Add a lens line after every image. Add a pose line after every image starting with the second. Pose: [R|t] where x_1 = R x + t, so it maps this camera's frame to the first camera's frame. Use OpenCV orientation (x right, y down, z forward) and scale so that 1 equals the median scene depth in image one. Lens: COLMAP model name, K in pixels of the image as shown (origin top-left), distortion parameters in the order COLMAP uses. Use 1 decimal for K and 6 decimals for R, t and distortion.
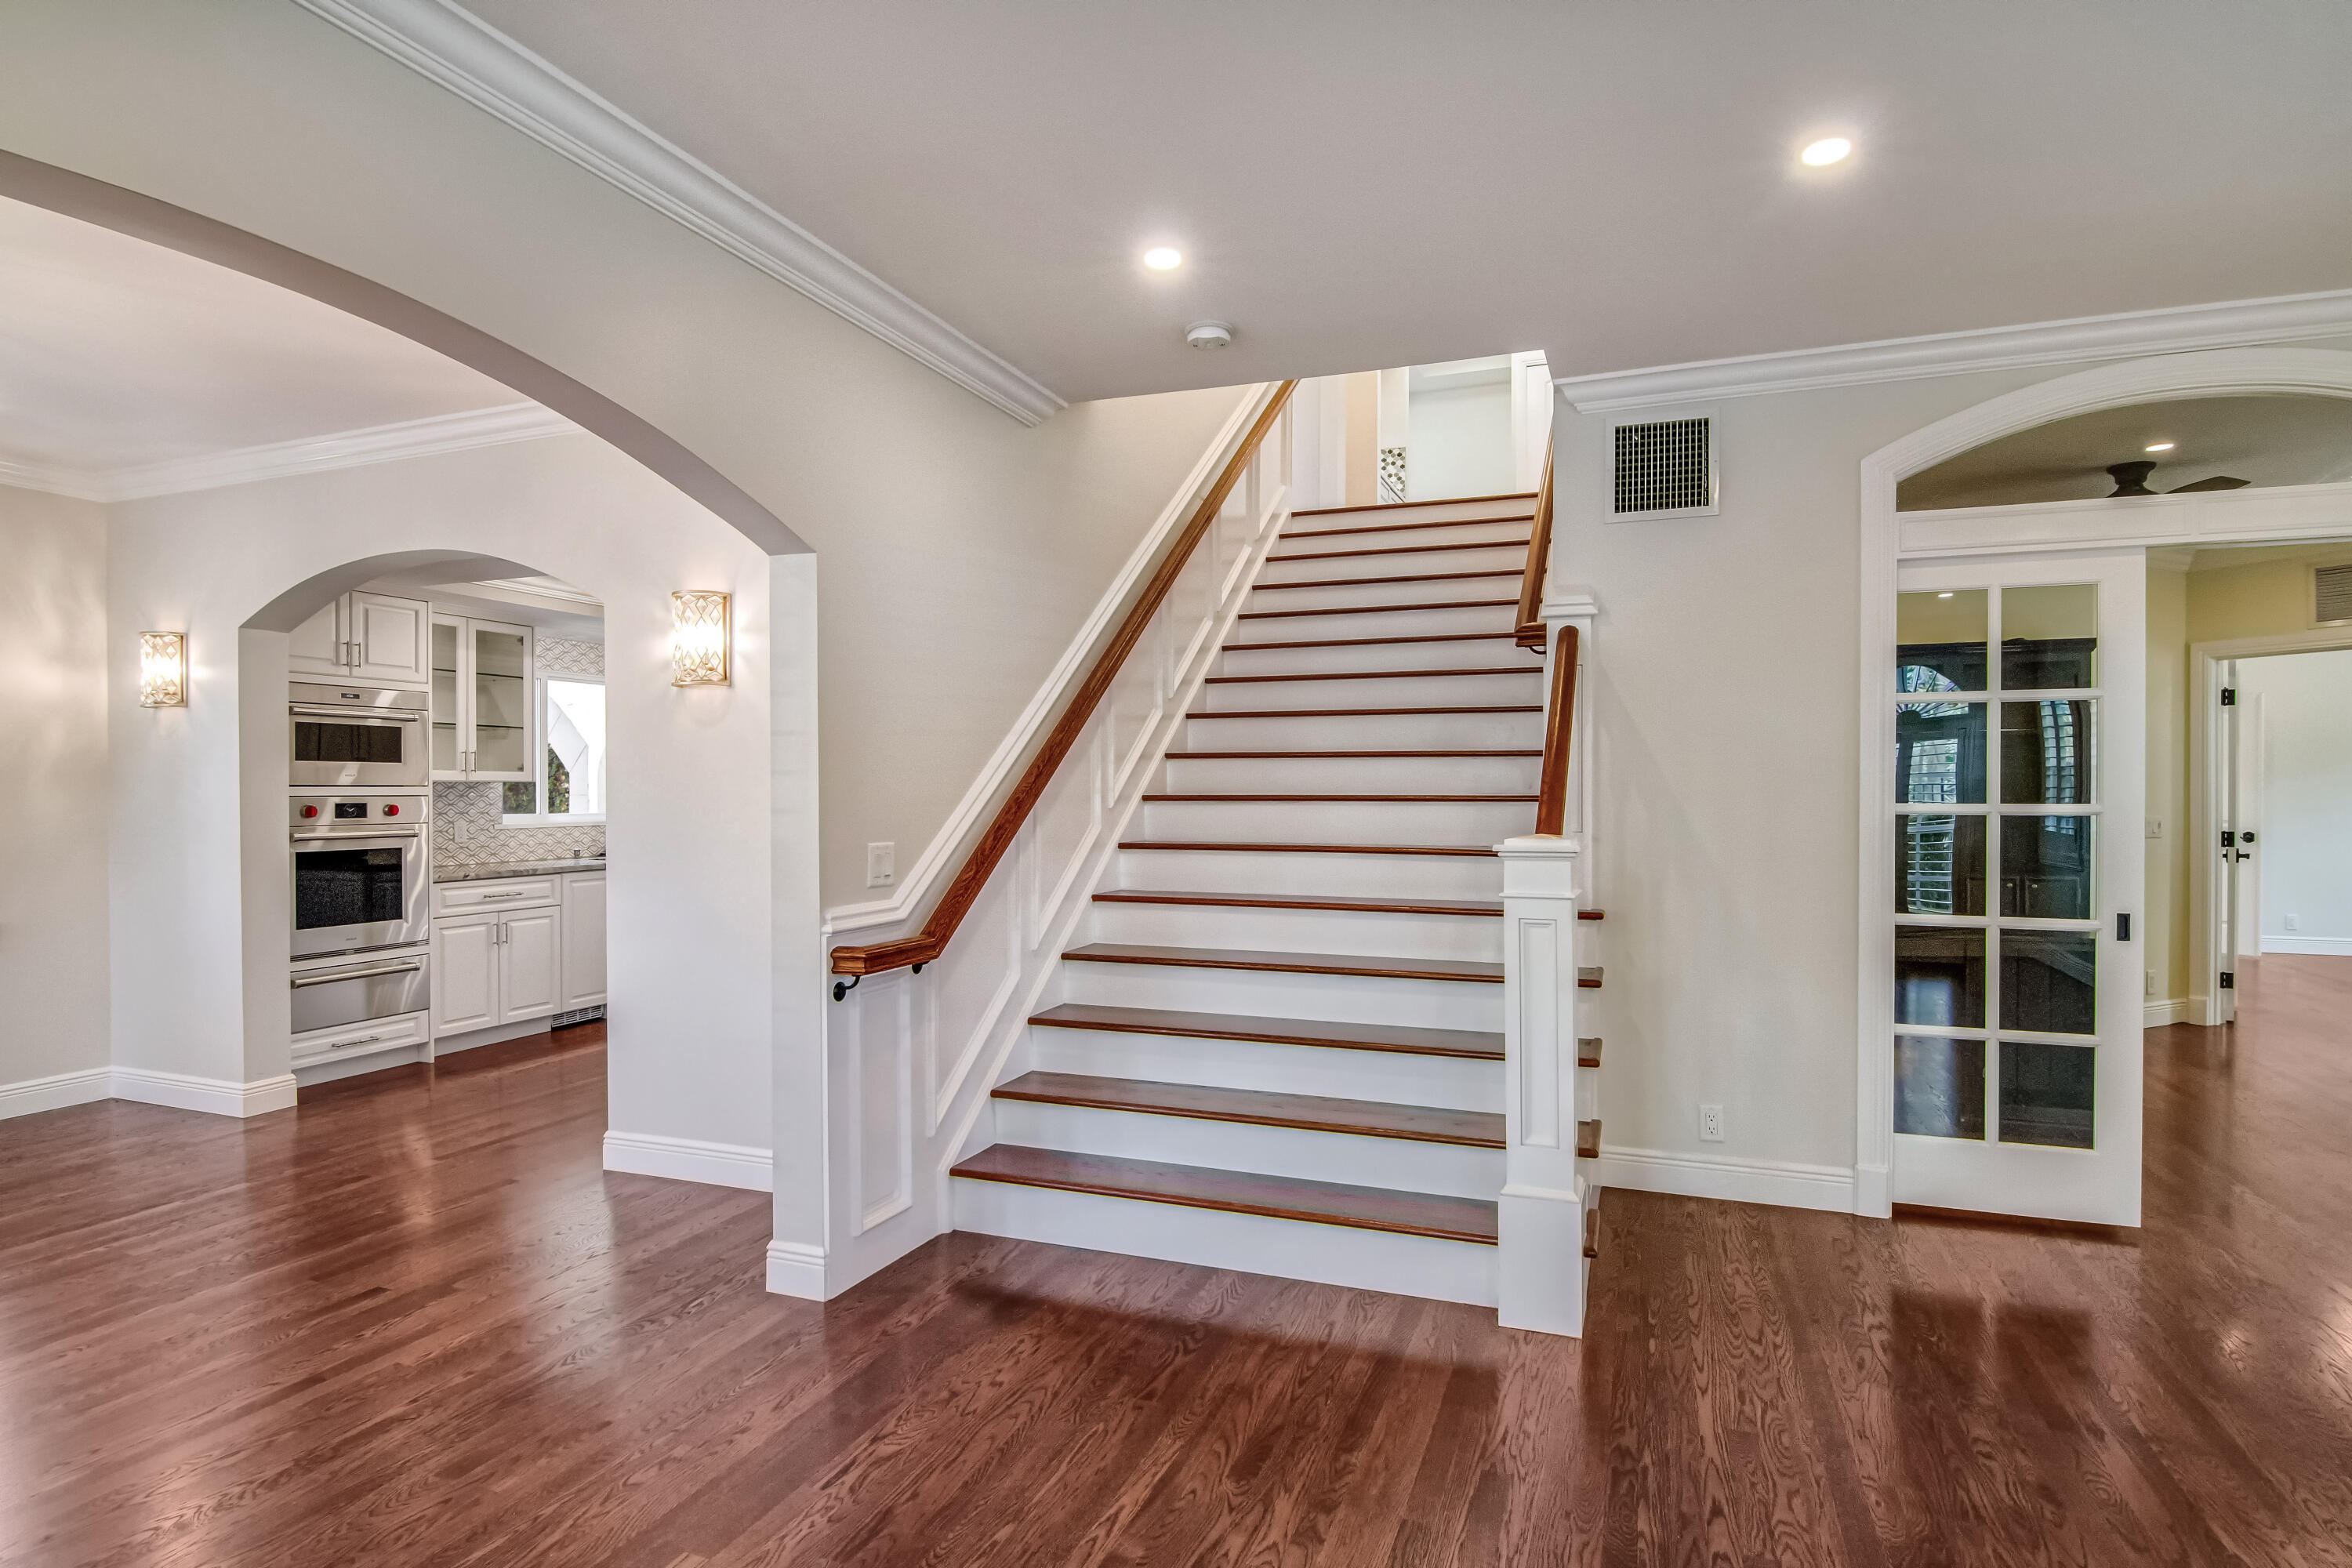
lens RADIAL K [[1201.9, 0, 1177.0], [0, 1201.9, 802.2], [0, 0, 1]] dist [-0.007003, -0.001801]
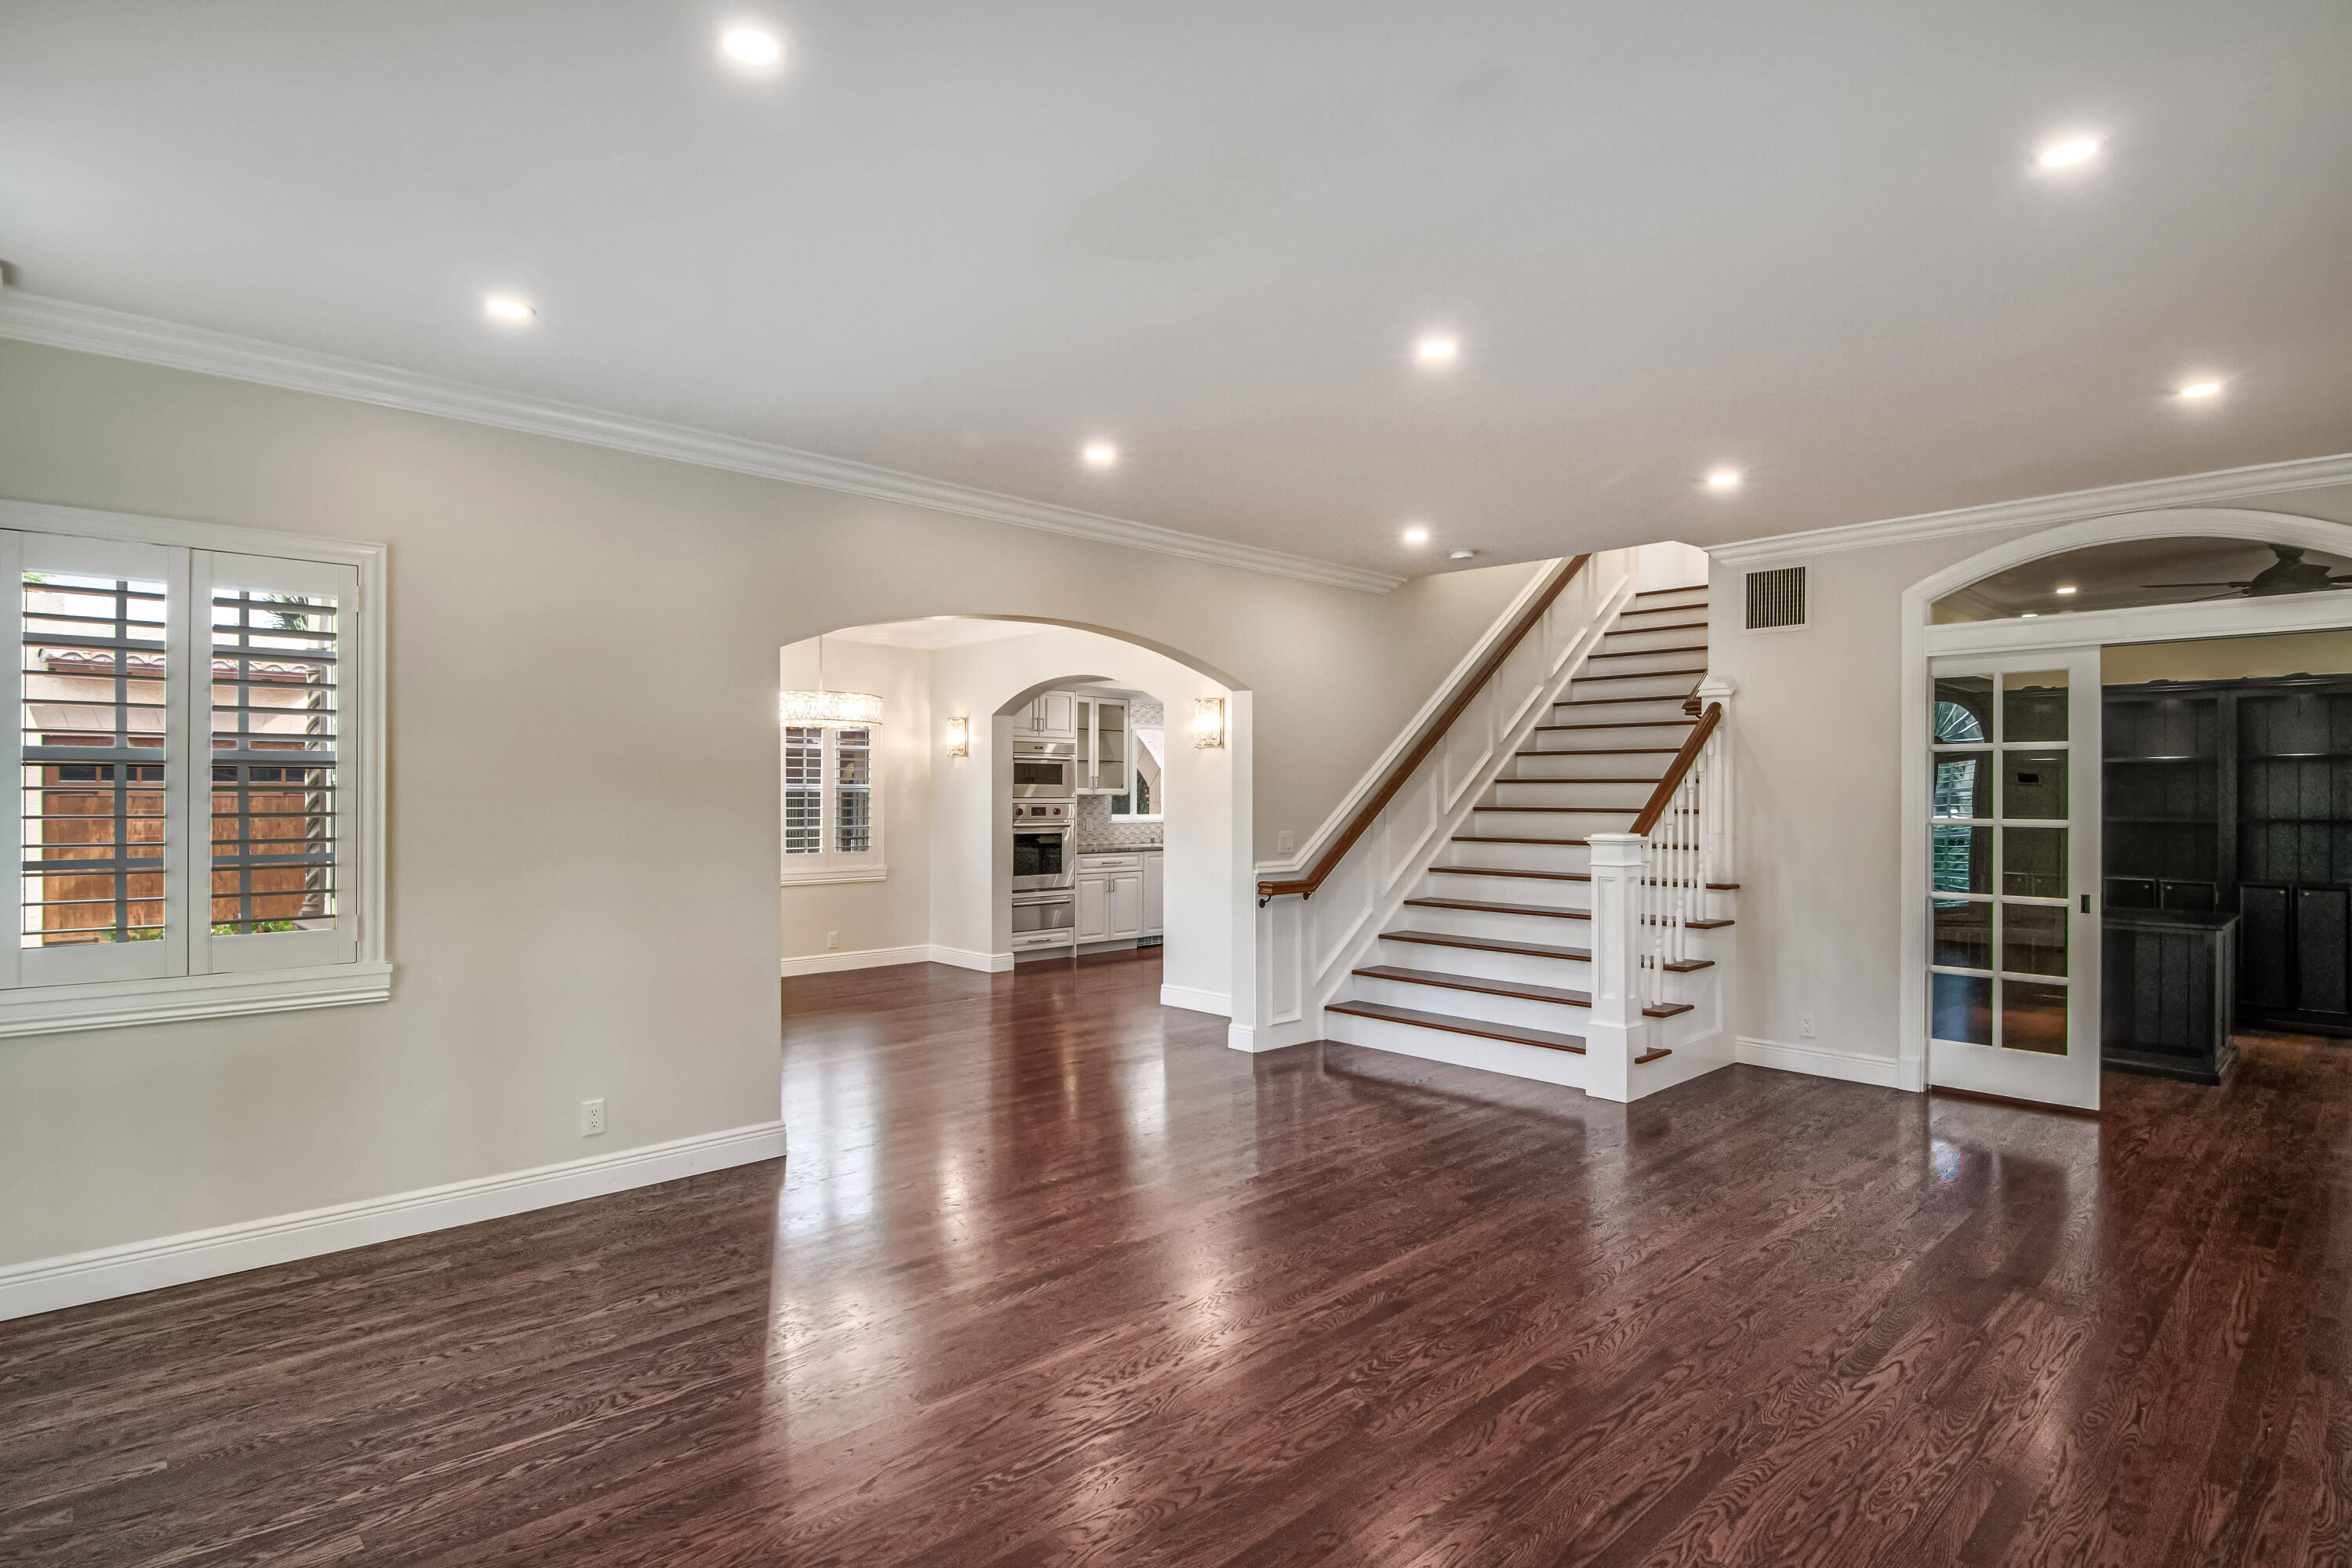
lens RADIAL K [[1201.9, 0, 1175.1], [0, 1201.9, 786.1], [0, 0, 1]] dist [-0.007003, -0.001801]
pose [[0.899636, 0.000376, -0.436640, 0.321200], [-0.007367, 0.999870, -0.014318, -0.008012], [0.436578, 0.016098, 0.899522, -0.608845]]
